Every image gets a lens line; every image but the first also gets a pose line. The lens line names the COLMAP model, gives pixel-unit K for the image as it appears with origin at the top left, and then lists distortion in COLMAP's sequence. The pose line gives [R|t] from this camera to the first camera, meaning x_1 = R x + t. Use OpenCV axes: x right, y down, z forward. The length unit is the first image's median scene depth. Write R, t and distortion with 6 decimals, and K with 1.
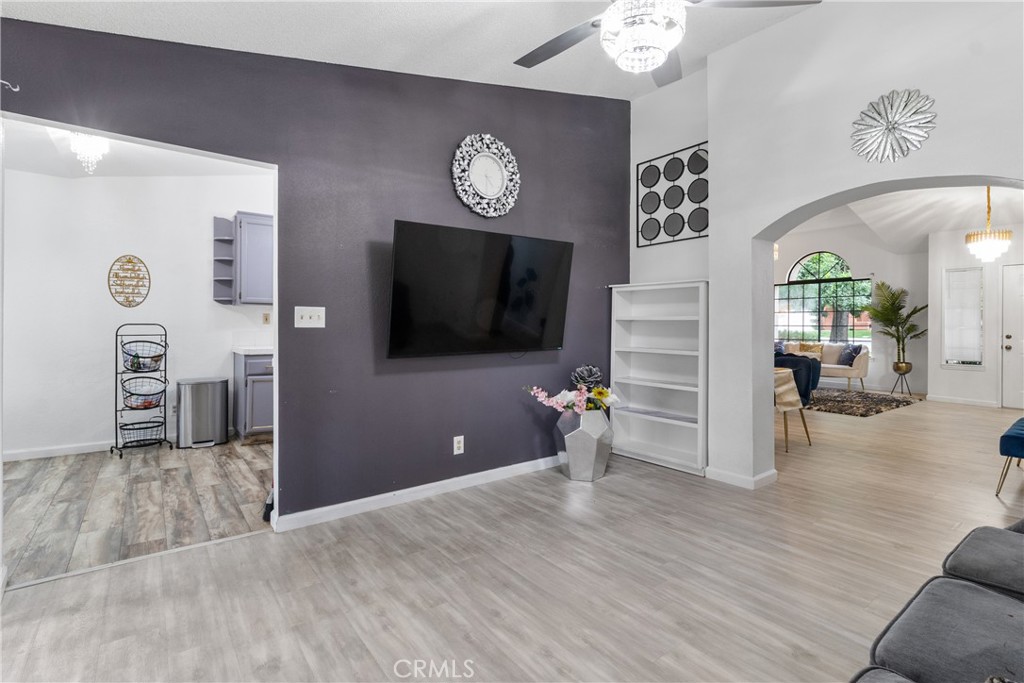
lens RADIAL K [[481.1, 0, 513.5], [0, 481.1, 324.1], [0, 0, 1]] dist [0.000753, 0.000467]
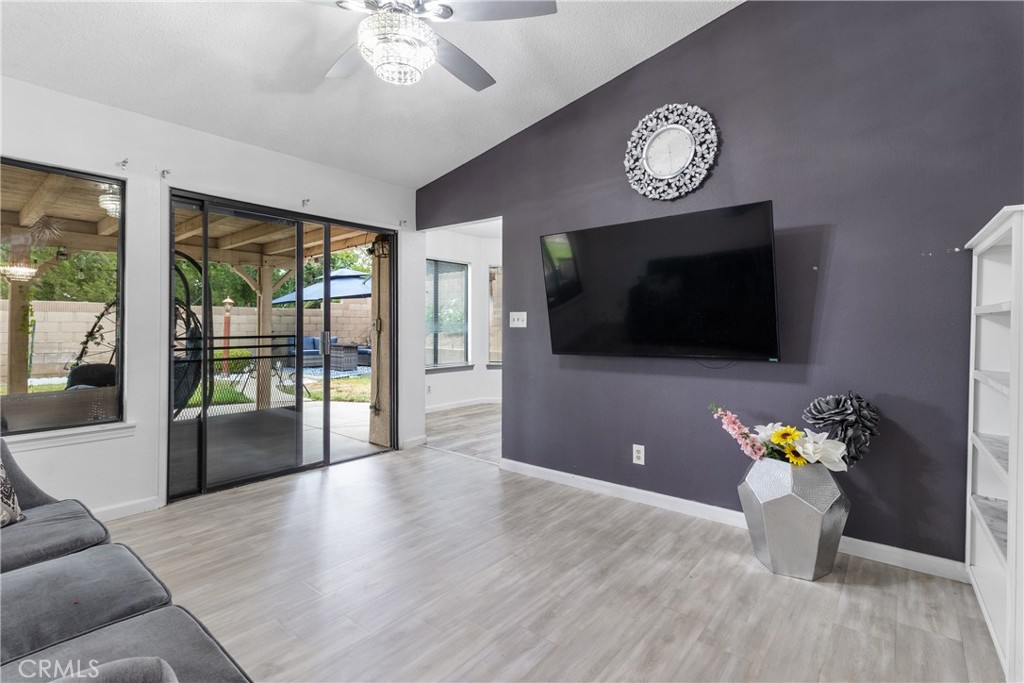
lens RADIAL K [[481.1, 0, 513.5], [0, 481.1, 324.1], [0, 0, 1]] dist [0.000753, 0.000467]
pose [[0.234765, -0.006575, -0.972030, 0.787645], [-0.002244, 0.999971, -0.007306, 0.006732], [0.972050, 0.003896, 0.234743, 0.584039]]
